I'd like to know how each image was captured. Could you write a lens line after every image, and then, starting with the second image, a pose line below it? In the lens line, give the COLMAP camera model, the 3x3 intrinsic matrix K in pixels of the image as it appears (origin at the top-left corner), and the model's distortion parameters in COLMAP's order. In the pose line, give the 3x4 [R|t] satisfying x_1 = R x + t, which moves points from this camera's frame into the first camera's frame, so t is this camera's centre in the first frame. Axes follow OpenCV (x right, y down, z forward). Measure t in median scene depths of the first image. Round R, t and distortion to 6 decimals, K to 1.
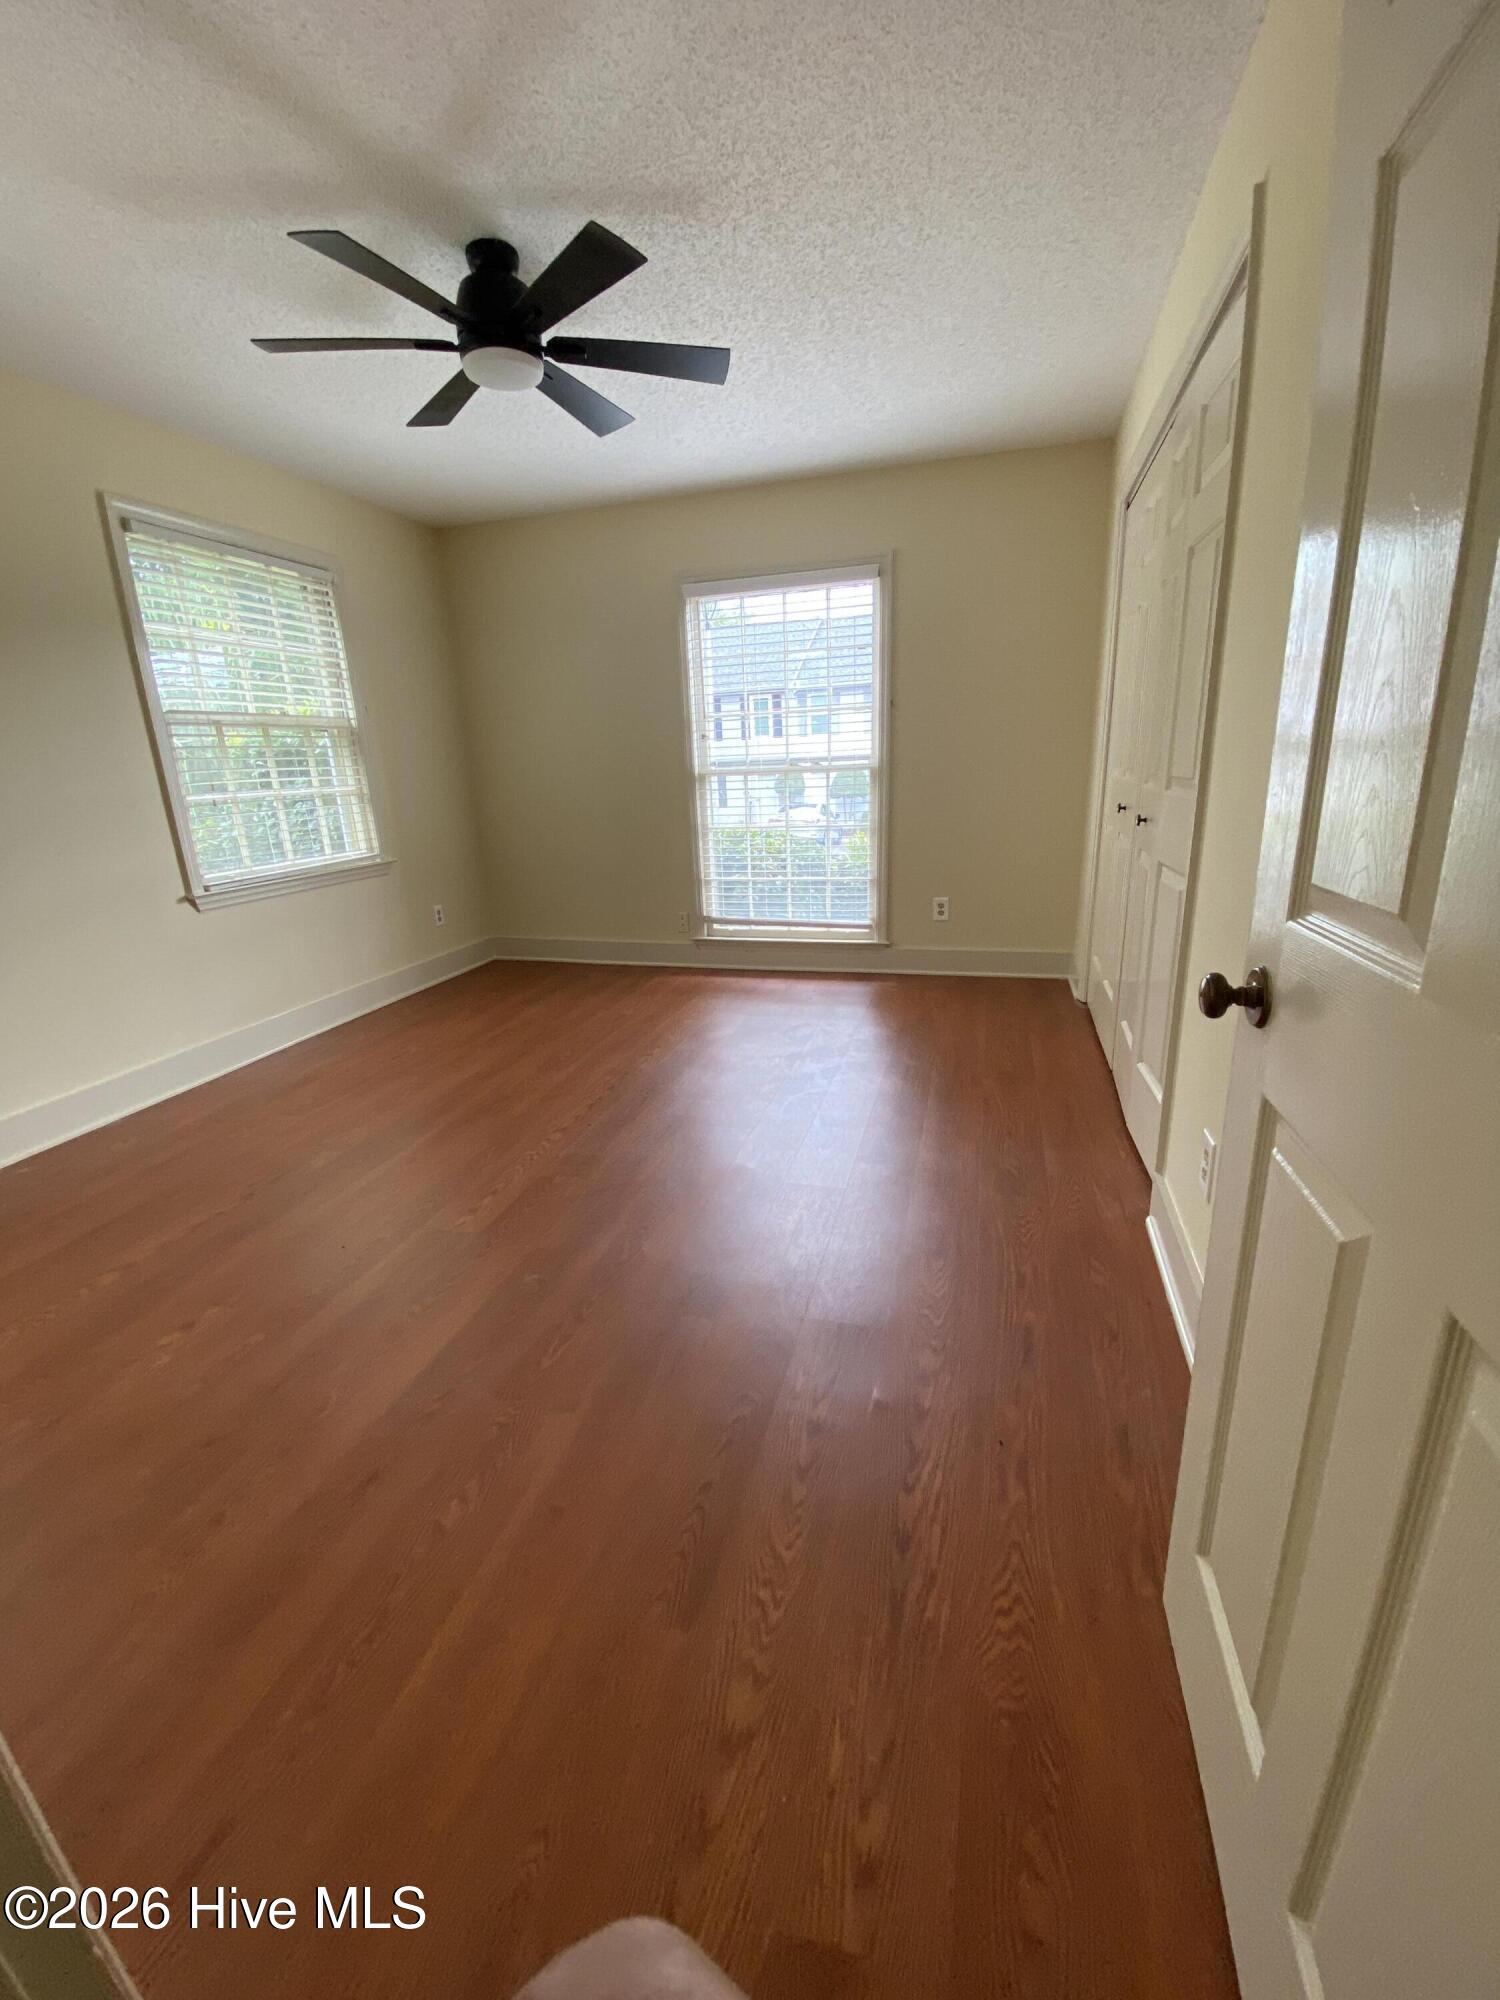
lens RADIAL K [[801.7, 0, 744.0], [0, 801.7, 1005.8], [0, 0, 1]] dist [-0.003323, -0.009212]
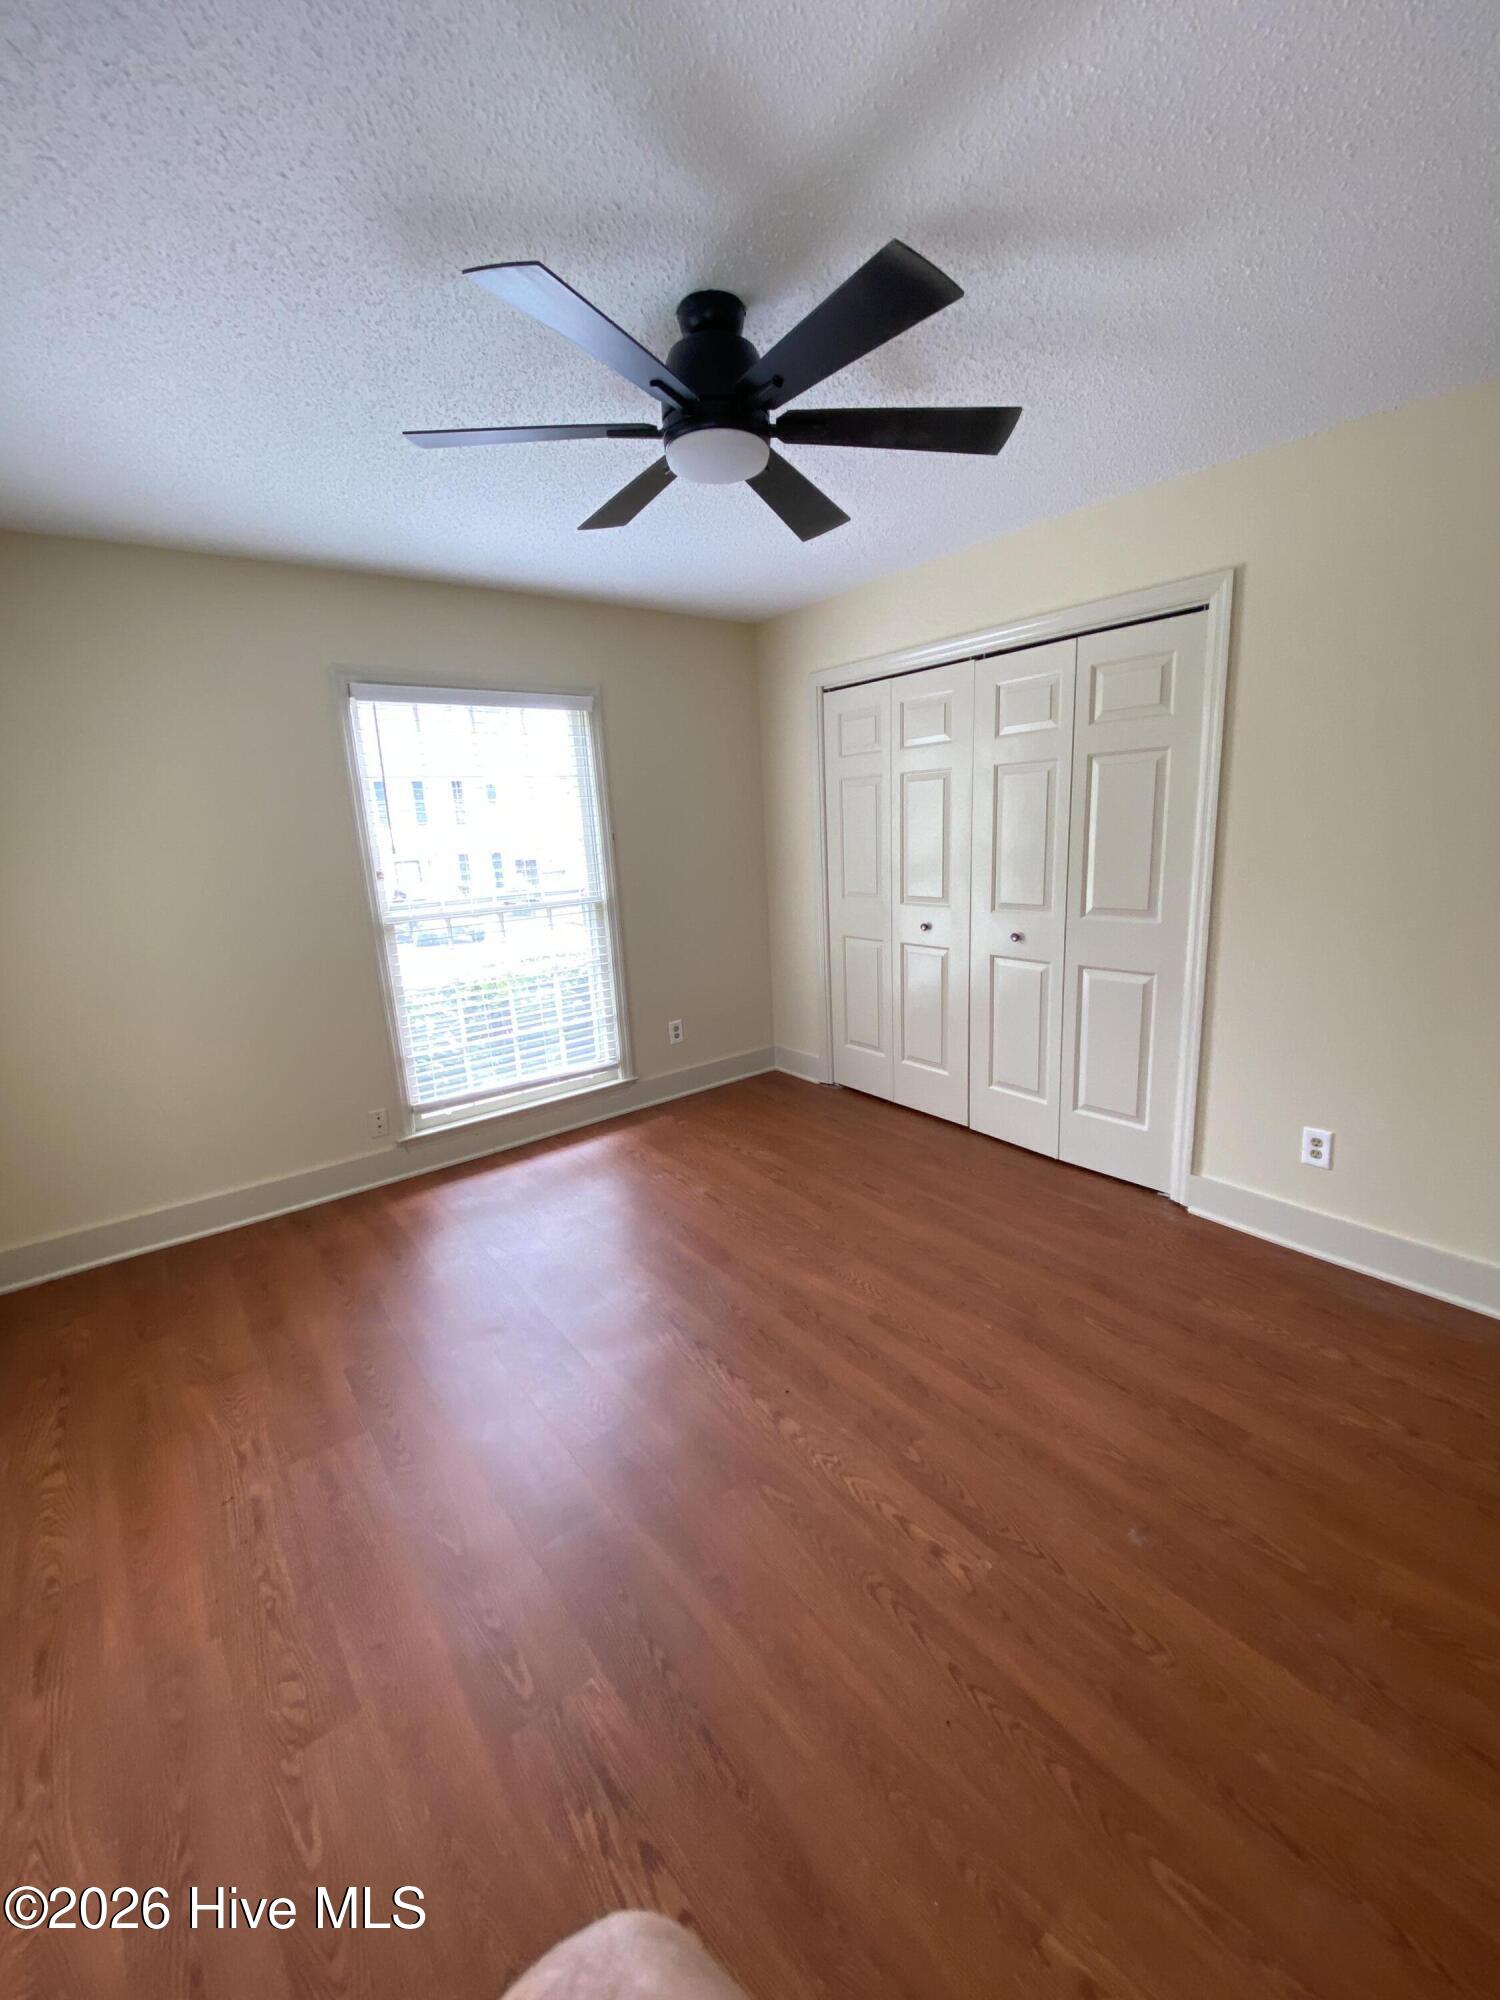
lens RADIAL K [[801.7, 0, 744.4], [0, 801.7, 996.6], [0, 0, 1]] dist [-0.003323, -0.009212]
pose [[0.588834, -0.165479, 0.791133, -0.482678], [0.263981, 0.964514, 0.005265, -0.146785], [-0.763930, 0.205743, 0.611622, 0.316189]]
